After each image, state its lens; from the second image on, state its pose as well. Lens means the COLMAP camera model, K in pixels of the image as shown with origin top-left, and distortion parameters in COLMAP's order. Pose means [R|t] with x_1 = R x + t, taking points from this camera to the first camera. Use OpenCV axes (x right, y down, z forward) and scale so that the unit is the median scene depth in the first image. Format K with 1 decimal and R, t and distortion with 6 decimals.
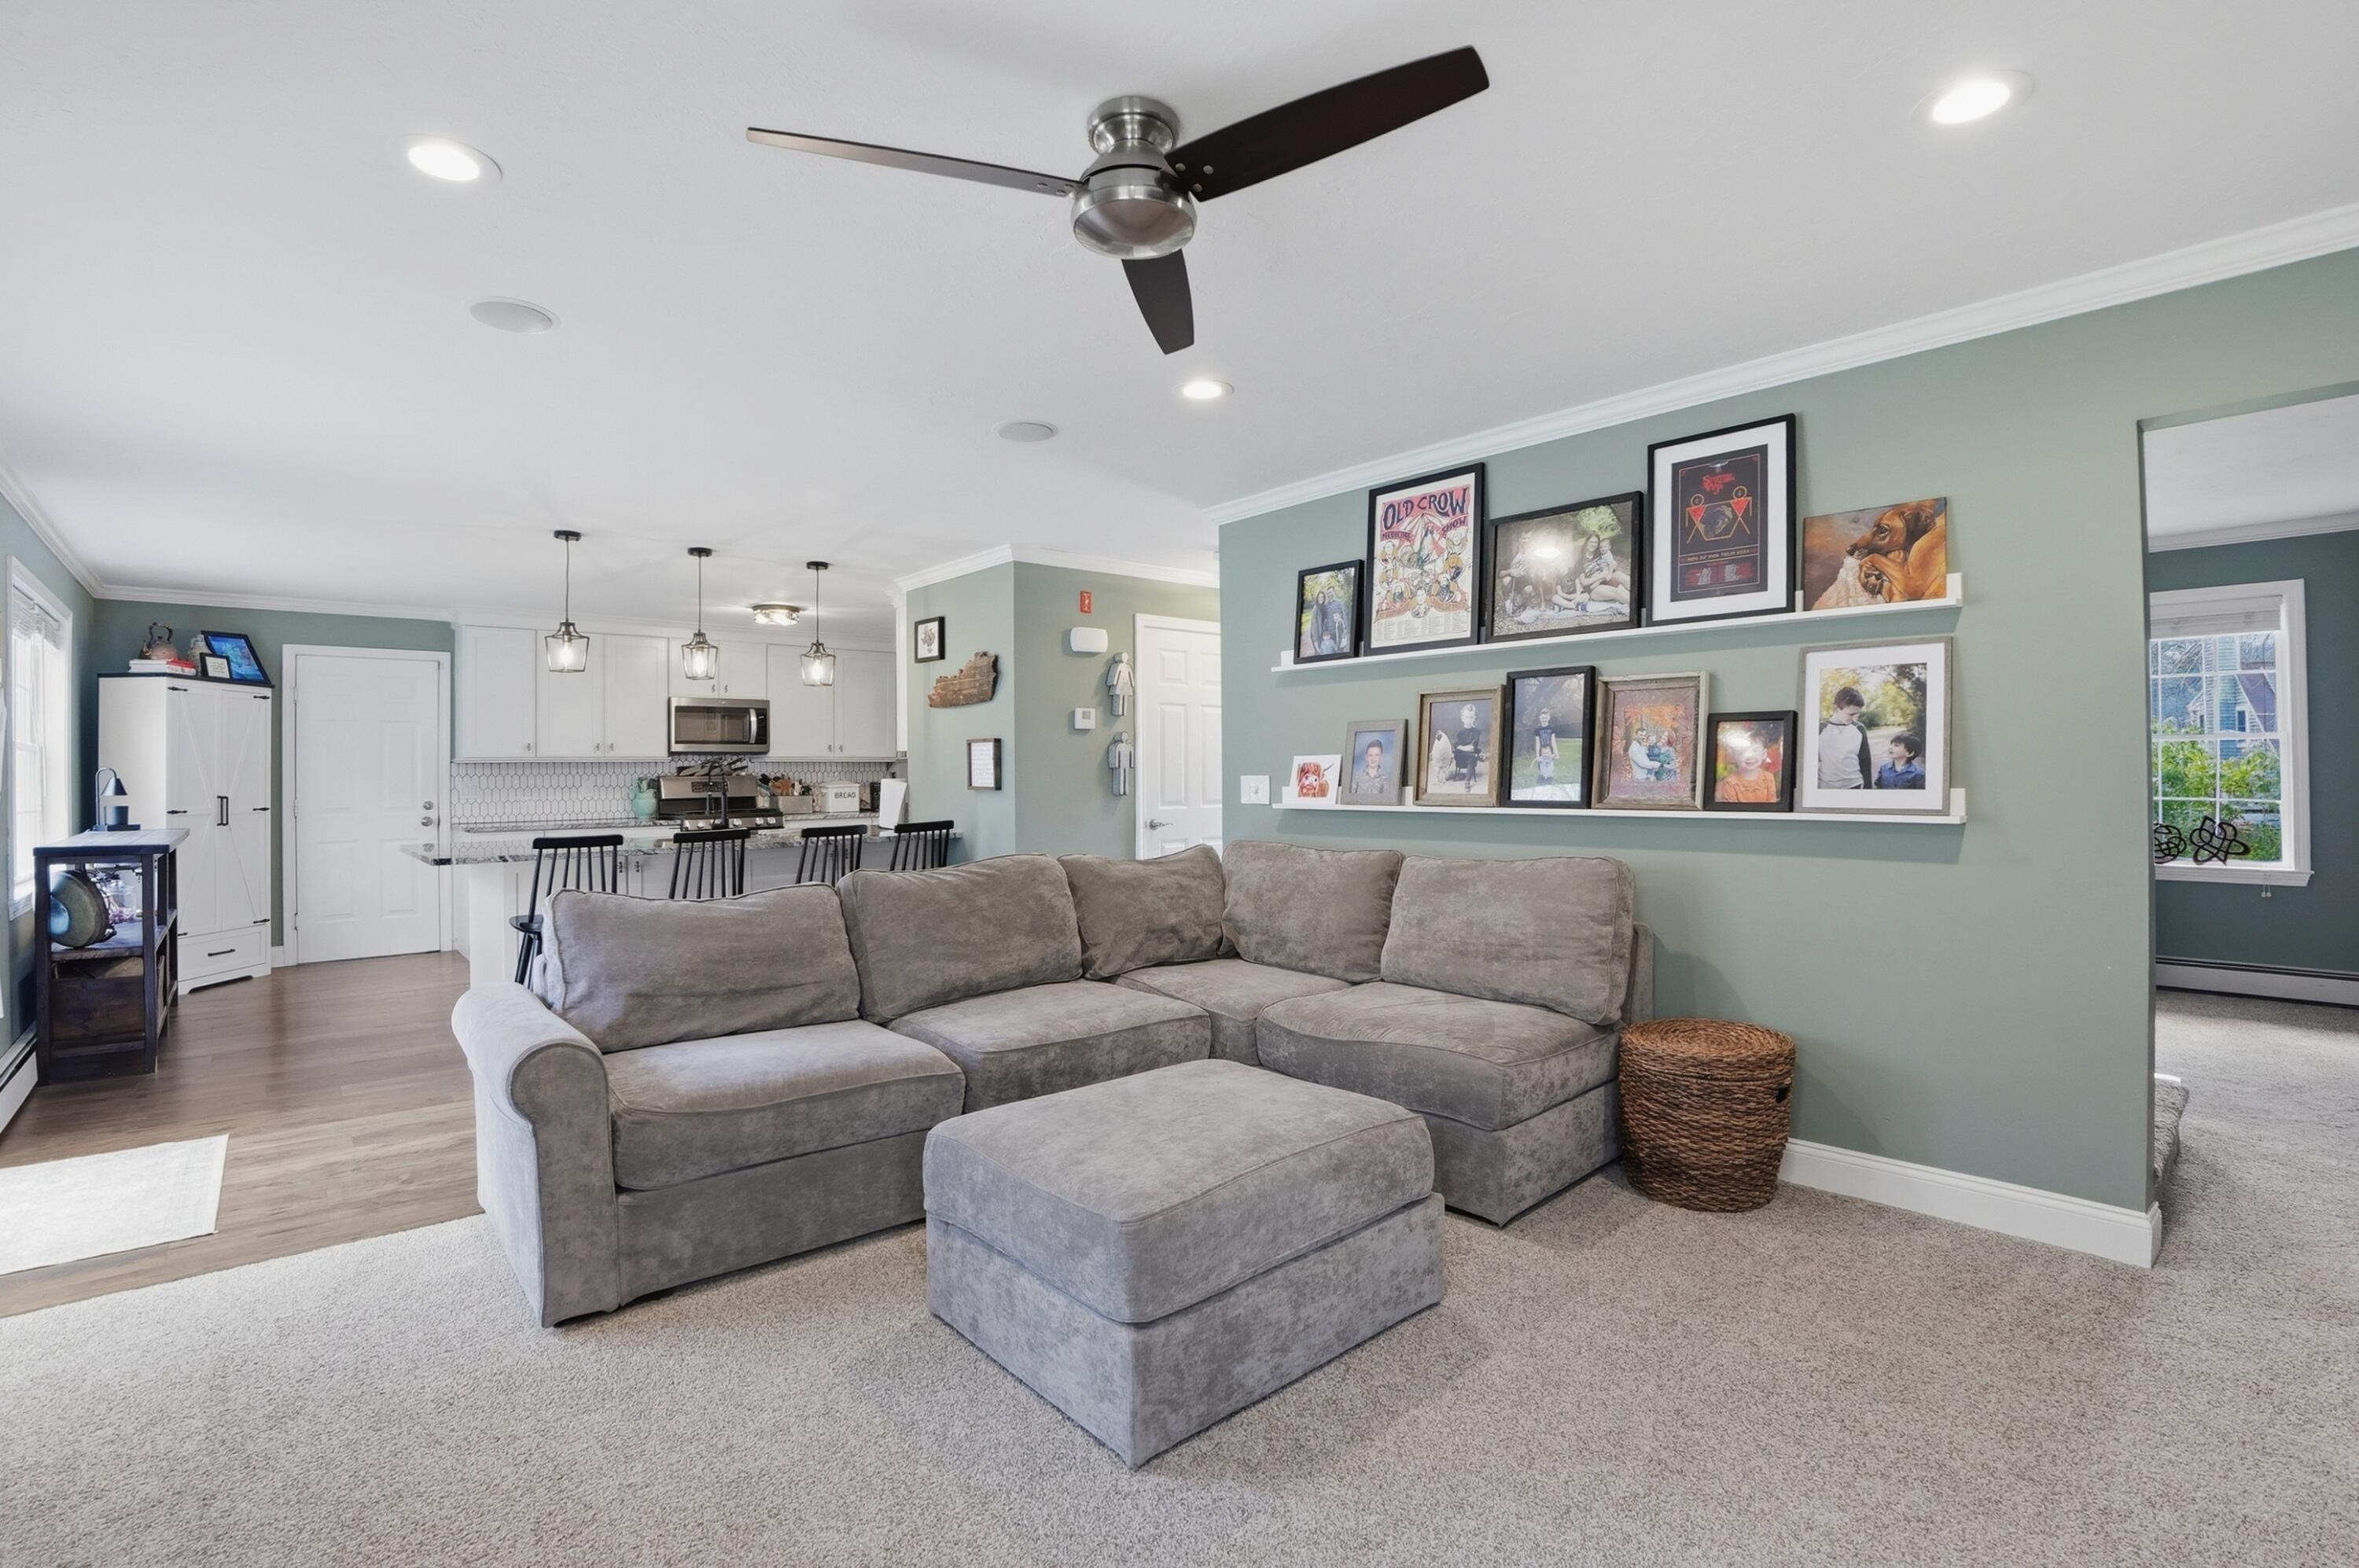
lens RADIAL K [[1070.5, 0, 1188.8], [0, 1070.5, 756.4], [0, 0, 1]] dist [-0.079493, 0.014230]
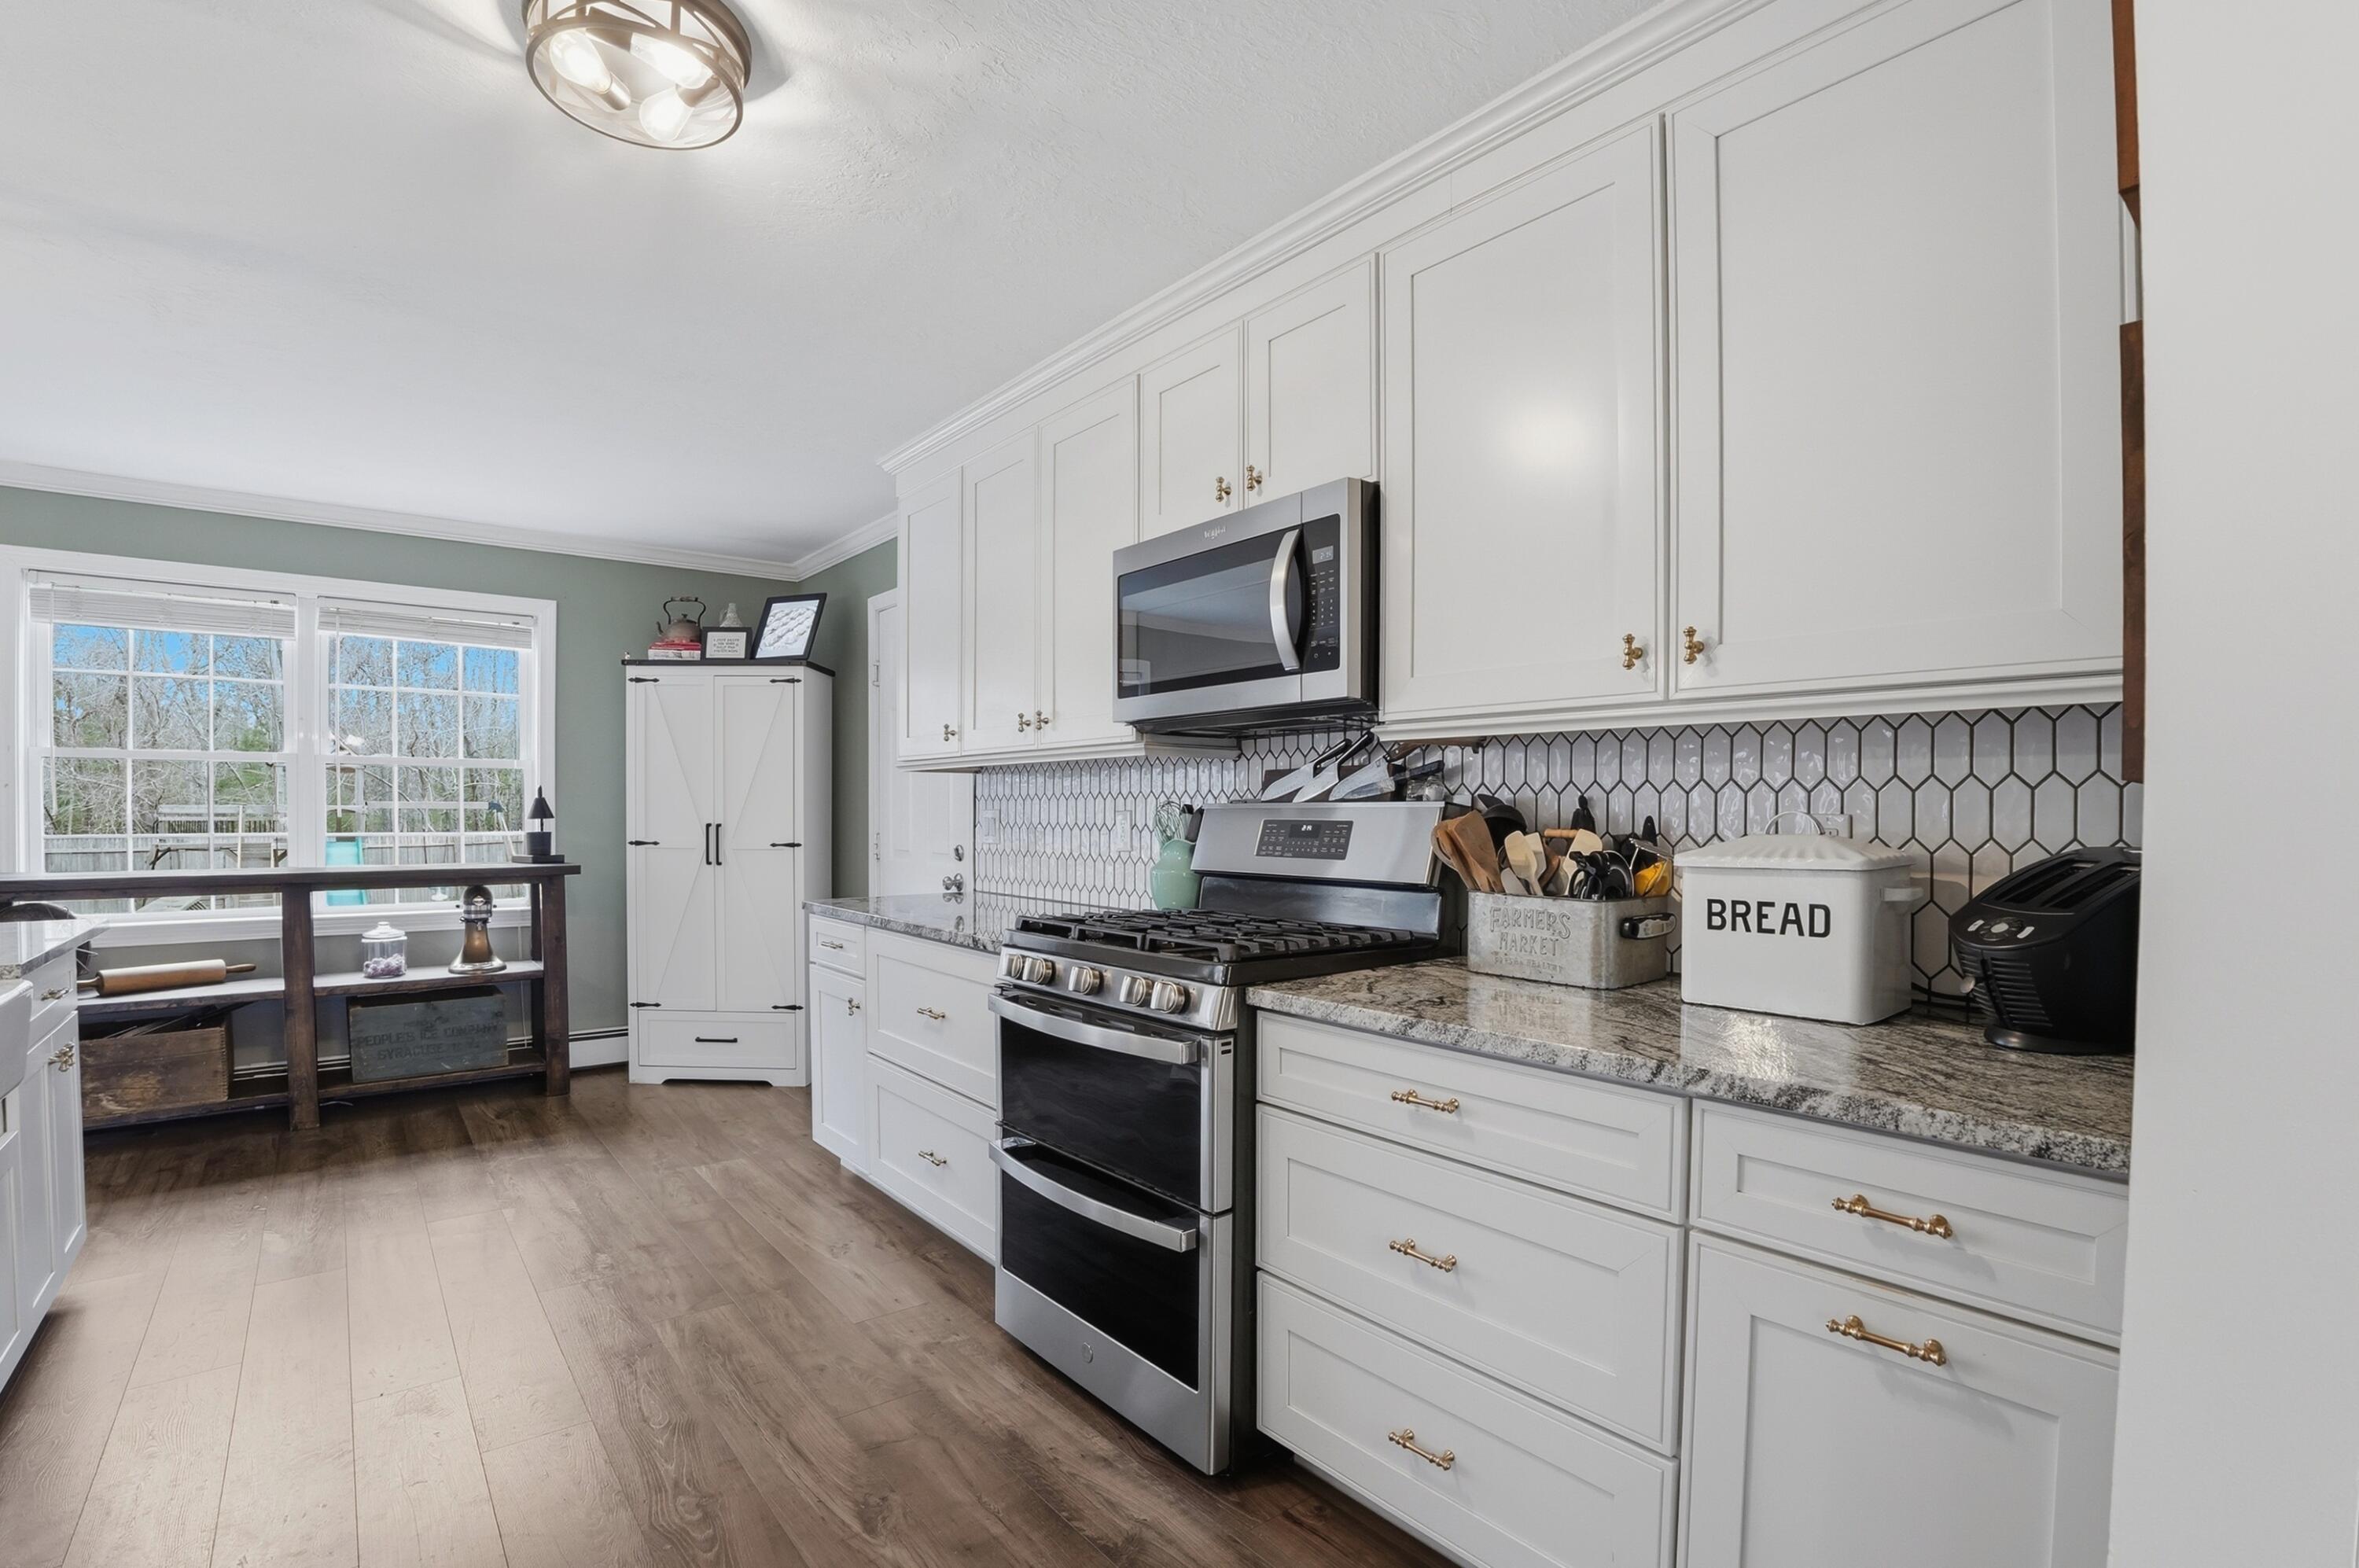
lens RADIAL K [[1078.4, 0, 1172.0], [0, 1078.4, 814.9], [0, 0, 1]] dist [-0.069472, 0.013681]
pose [[-0.063102, 0.021851, -0.997768, -0.222912], [0.013186, 0.999691, 0.021060, 0.021243], [0.997920, -0.011828, -0.063371, 1.346725]]
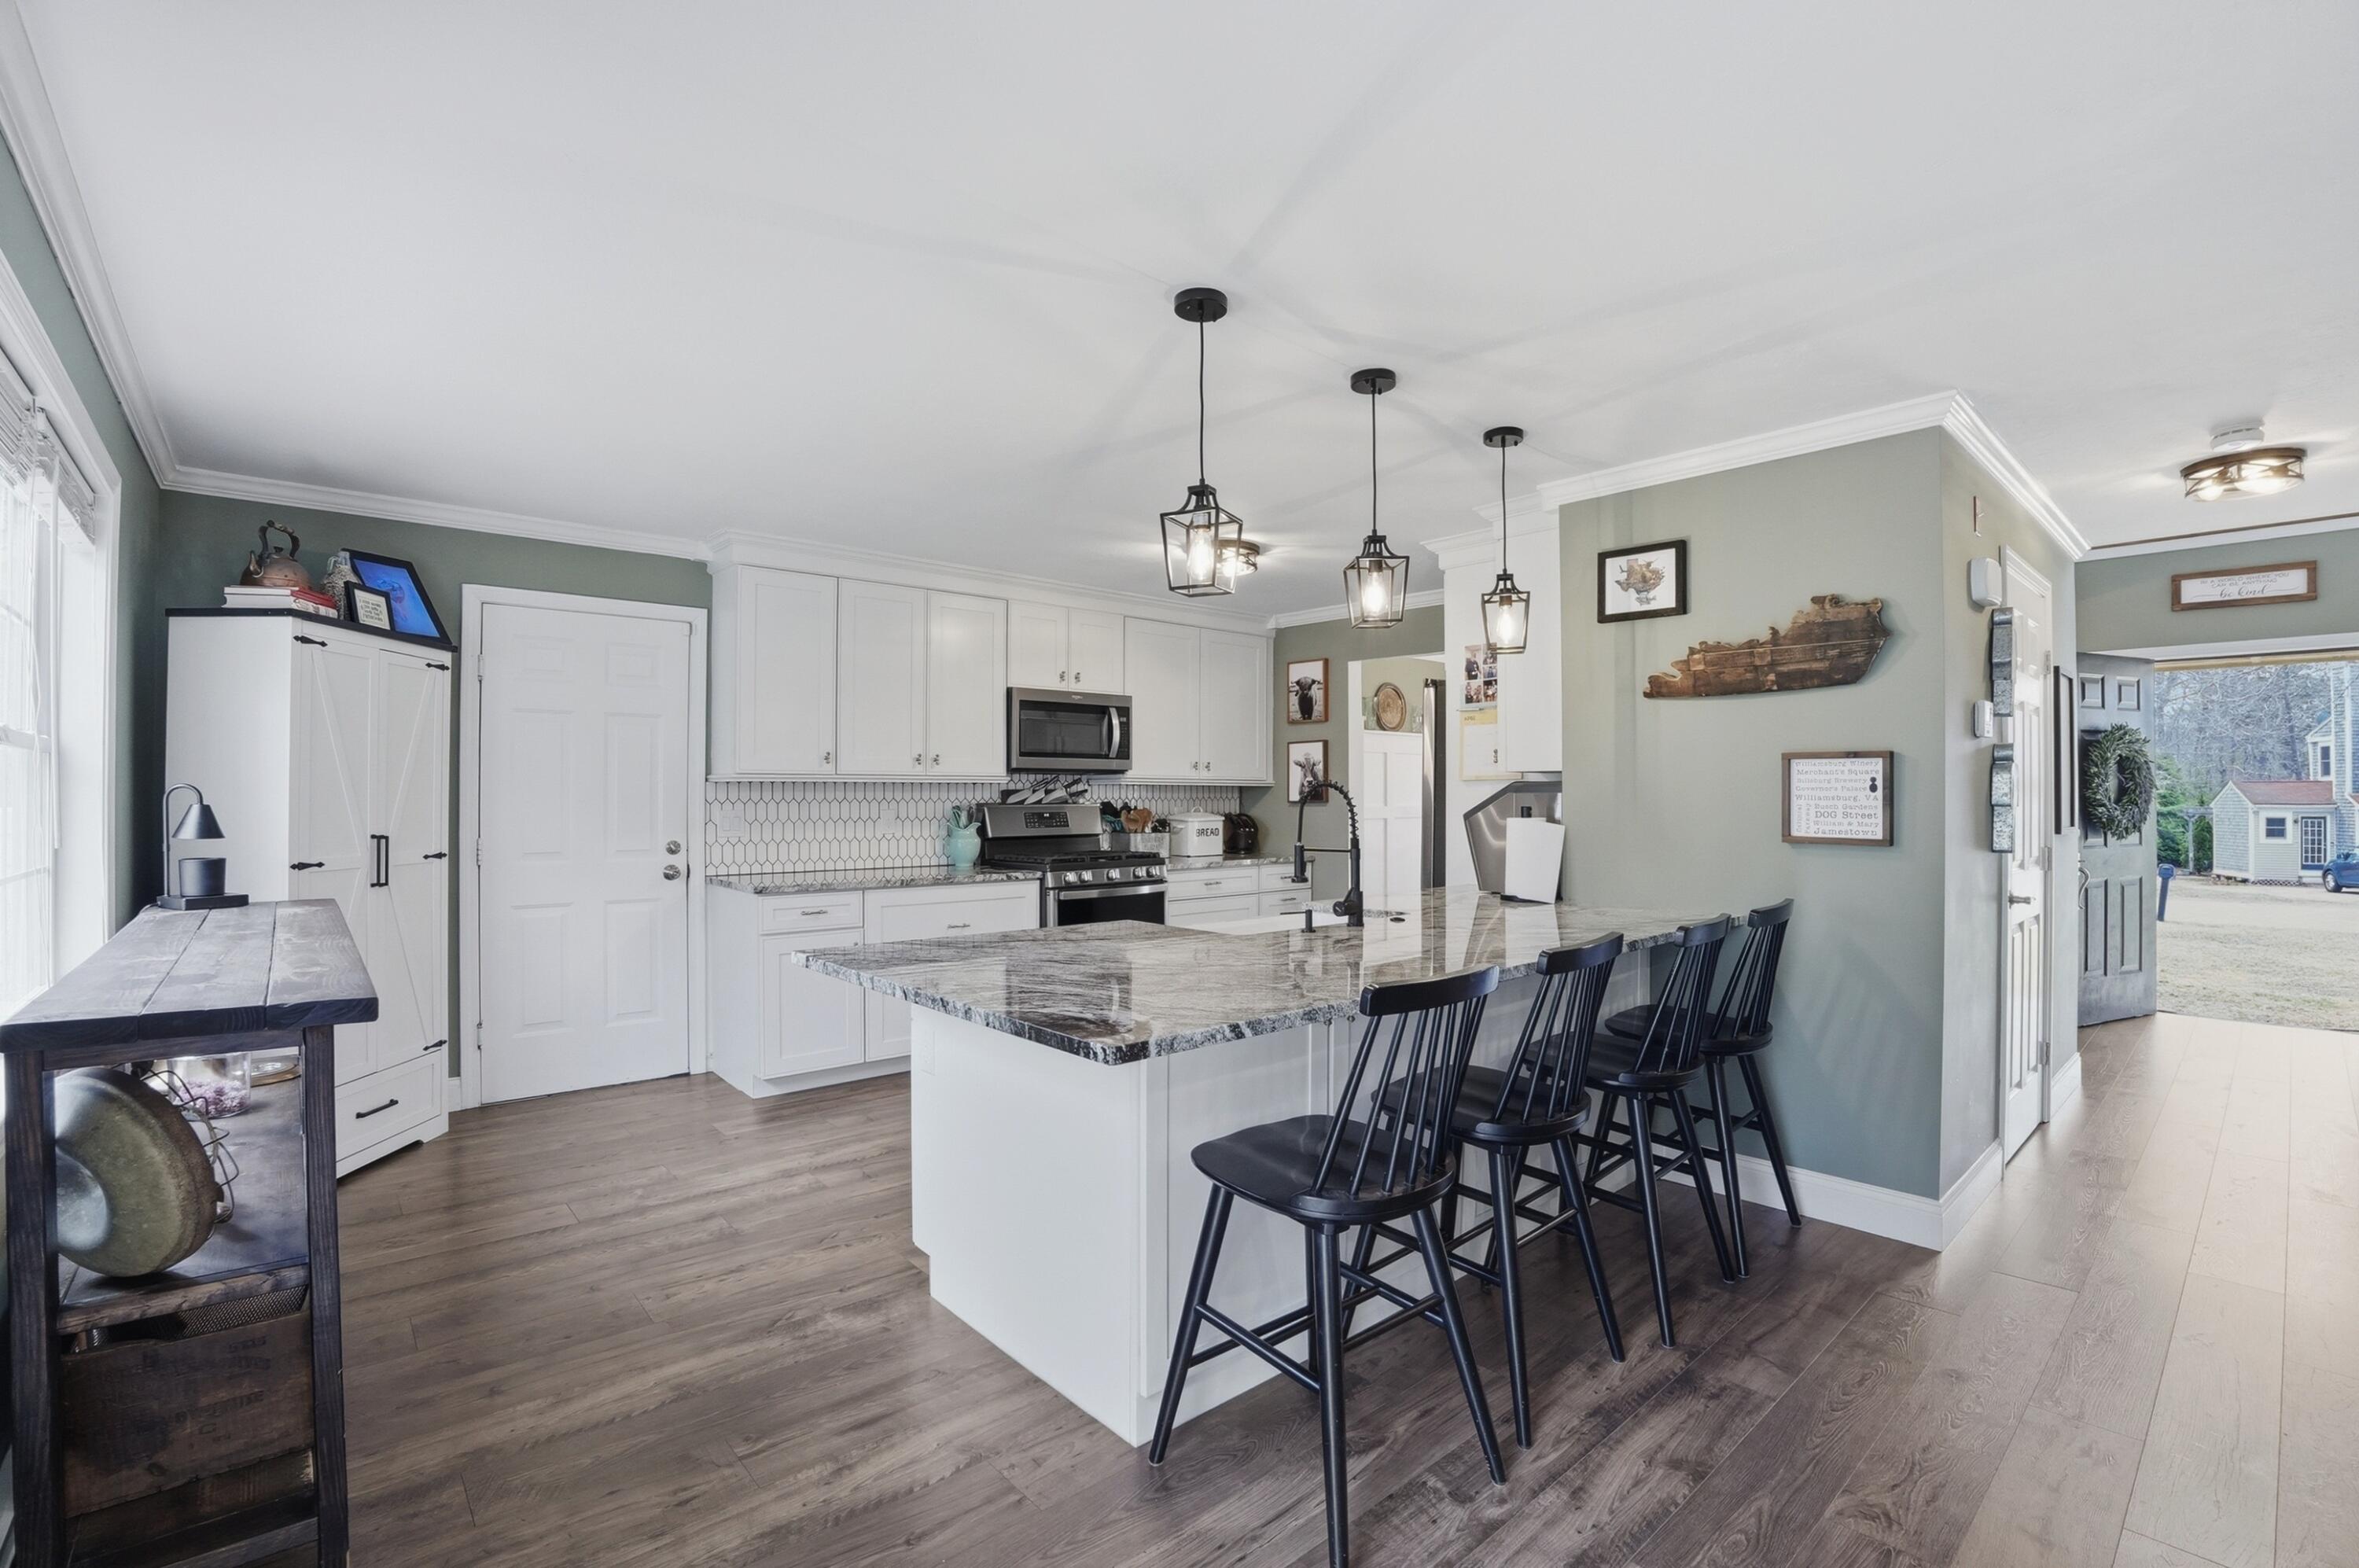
lens RADIAL K [[1060.2, 0, 1179.5], [0, 1060.2, 784.0], [0, 0, 1]] dist [-0.085513, 0.019269]
pose [[0.999657, 0.013579, -0.022401, -0.487281], [-0.013503, 0.999903, 0.003518, 0.002403], [0.022447, -0.003214, 0.999743, 0.430304]]
